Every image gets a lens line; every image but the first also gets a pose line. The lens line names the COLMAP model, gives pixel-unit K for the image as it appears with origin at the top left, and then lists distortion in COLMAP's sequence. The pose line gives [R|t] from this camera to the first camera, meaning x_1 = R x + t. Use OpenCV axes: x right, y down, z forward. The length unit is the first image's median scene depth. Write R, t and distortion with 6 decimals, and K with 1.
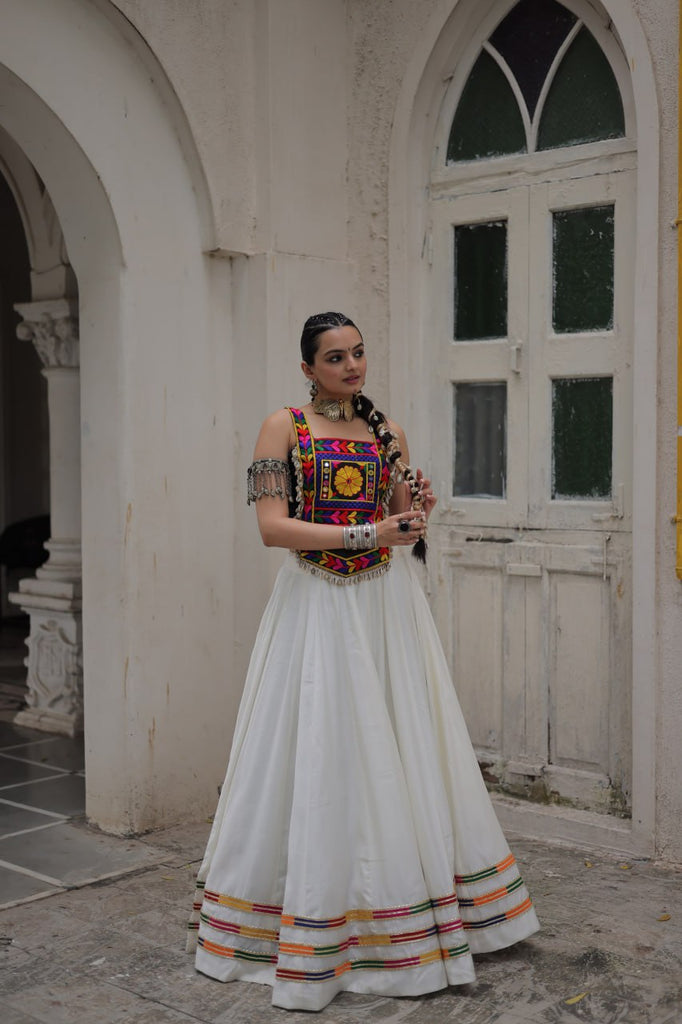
lens RADIAL K [[1436.7, 0, 333.8], [0, 1436.7, 514.8], [0, 0, 1]] dist [-0.006856, 0.013890]
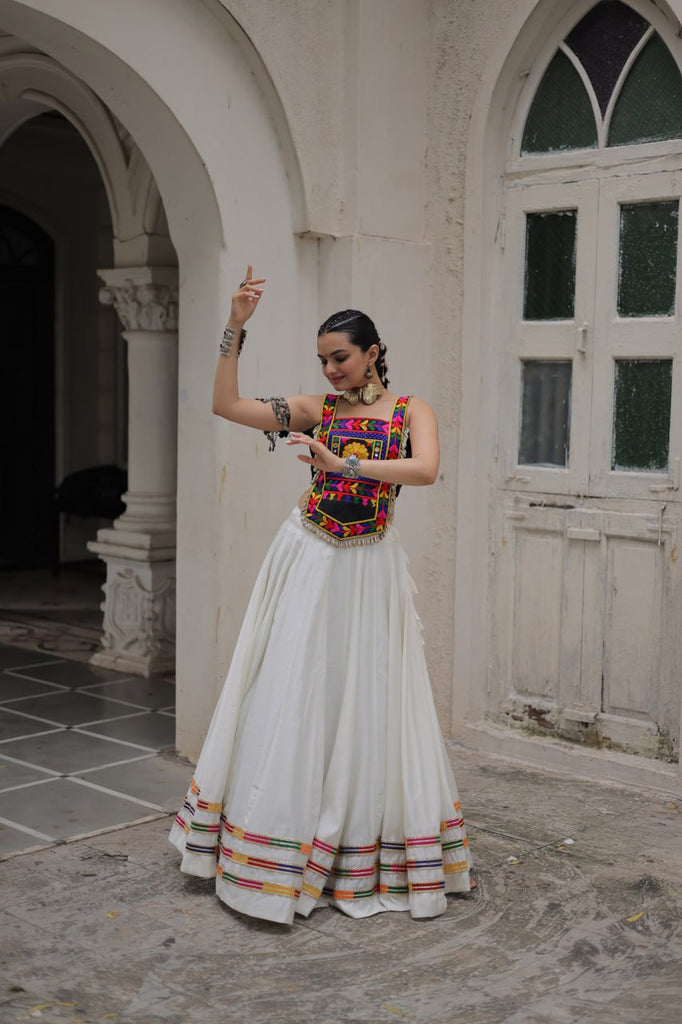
lens RADIAL K [[1438.4, 0, 340.8], [0, 1438.4, 515.2], [0, 0, 1]] dist [-0.005723, 0.005654]
pose [[0.999745, 0.022164, -0.004251, -0.047343], [-0.021992, 0.999072, 0.037040, -0.012452], [0.005068, -0.036937, 0.999305, -0.088906]]
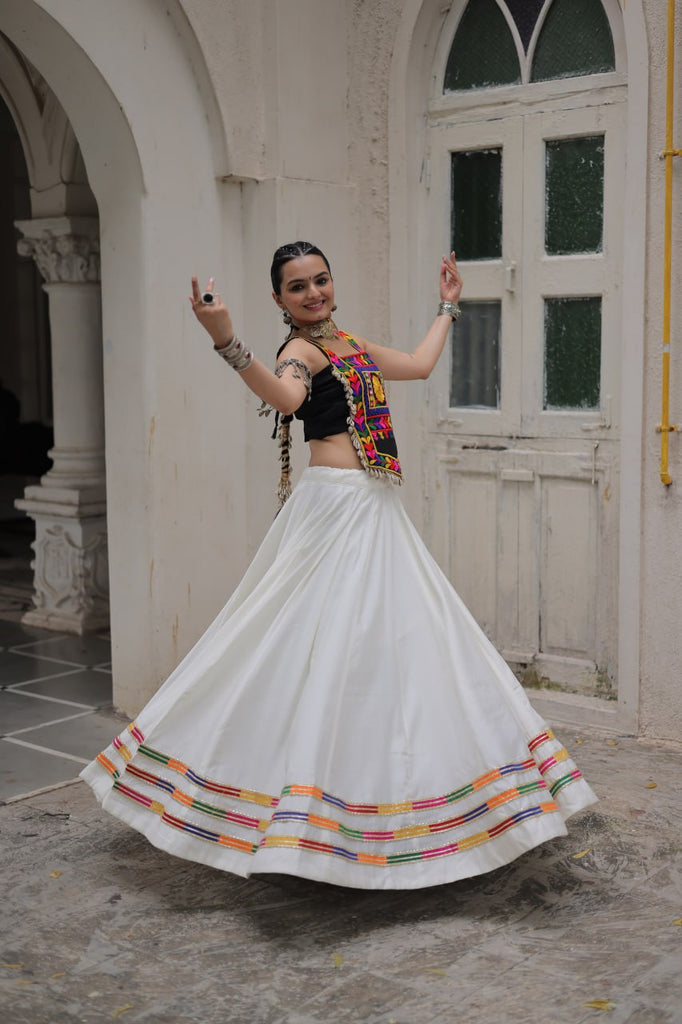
lens RADIAL K [[1439.5, 0, 334.6], [0, 1439.5, 513.7], [0, 0, 1]] dist [-0.004043, 0.002078]
pose [[0.999077, -0.009758, 0.041843, -0.051205], [0.006838, 0.997567, 0.069371, -0.009100], [-0.042418, -0.069021, 0.996713, -0.078929]]
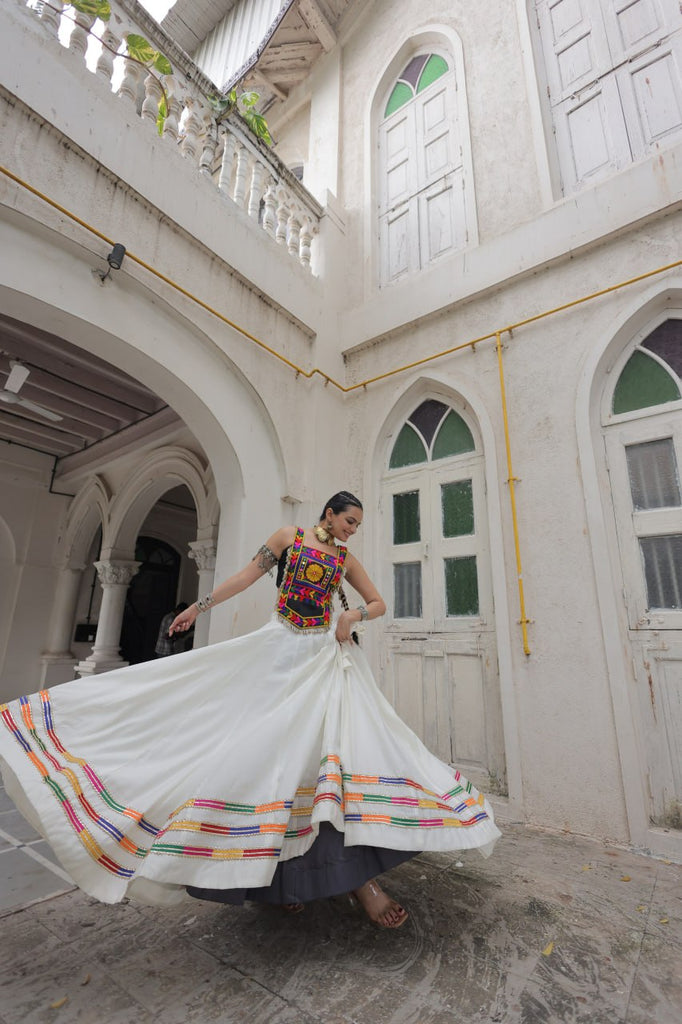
lens RADIAL K [[468.9, 0, 344.6], [0, 468.9, 512.3], [0, 0, 1]] dist [0.000161, 0.000301]
pose [[0.994745, 0.047589, 0.090651, -0.059204], [-0.015737, 0.945956, -0.323914, 0.065635], [-0.101166, 0.320785, 0.941734, 0.336850]]
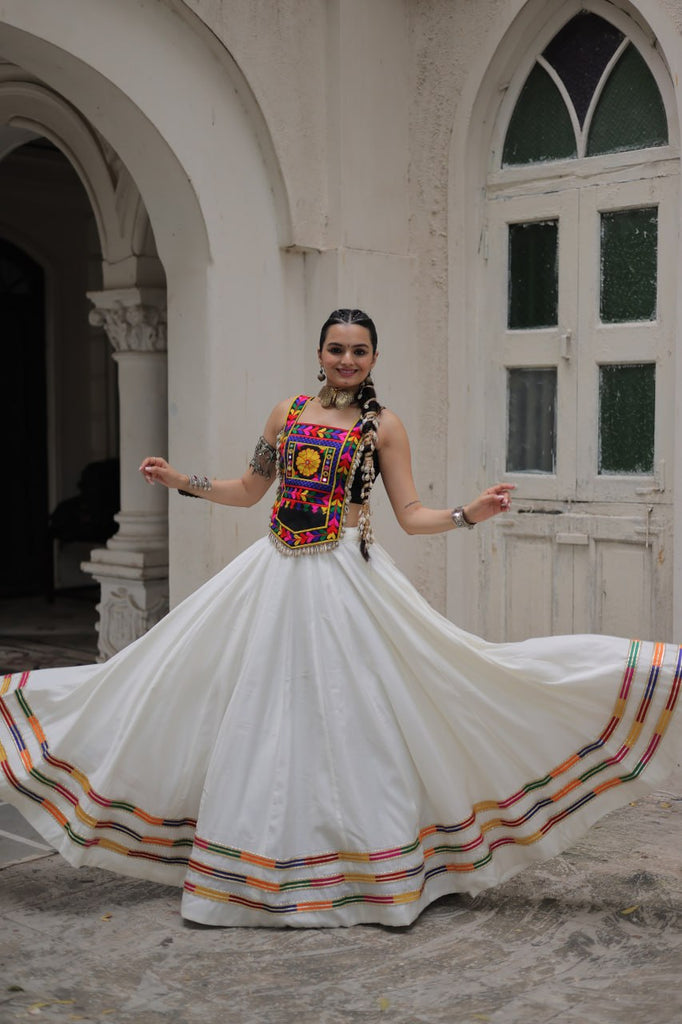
lens RADIAL K [[1438.4, 0, 340.8], [0, 1438.4, 515.2], [0, 0, 1]] dist [-0.005723, 0.005654]
pose [[0.999996, 0.002563, -0.000911, -0.043715], [-0.002550, 0.999906, 0.013469, 0.005865], [0.000945, -0.013467, 0.999909, -0.099431]]
